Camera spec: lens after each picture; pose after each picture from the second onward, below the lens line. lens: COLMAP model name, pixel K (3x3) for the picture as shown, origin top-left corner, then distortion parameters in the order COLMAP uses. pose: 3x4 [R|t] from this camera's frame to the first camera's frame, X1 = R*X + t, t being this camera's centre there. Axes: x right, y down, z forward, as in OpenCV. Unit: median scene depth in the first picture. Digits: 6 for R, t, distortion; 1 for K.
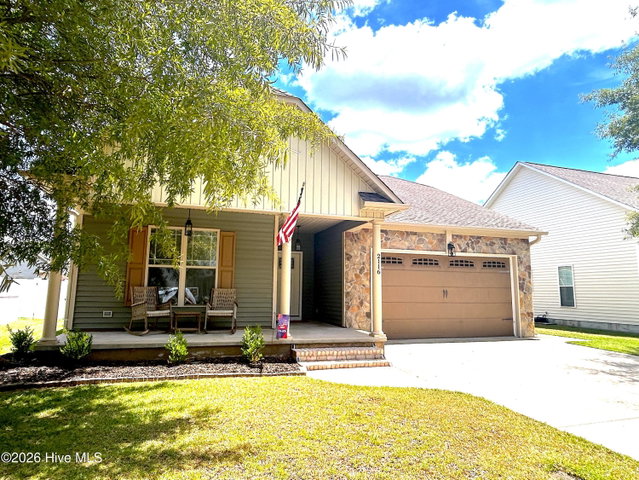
lens RADIAL K [[390.4, 0, 319.1], [0, 390.4, 239.5], [0, 0, 1]] dist [0.002572, 0.000391]
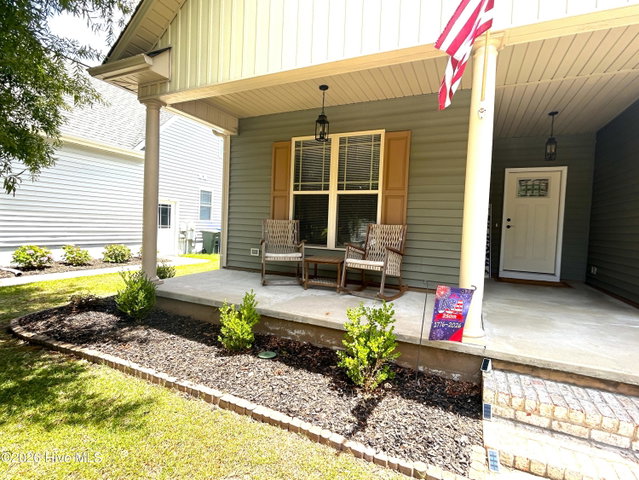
lens RADIAL K [[323.2, 0, 320.5], [0, 323.2, 239.4], [0, 0, 1]] dist [0.004287, 0.000531]
pose [[0.736863, 0.044153, -0.674598, 0.025464], [0.059236, 0.989810, 0.129487, 0.078911], [0.673441, -0.135375, 0.726739, 0.571419]]
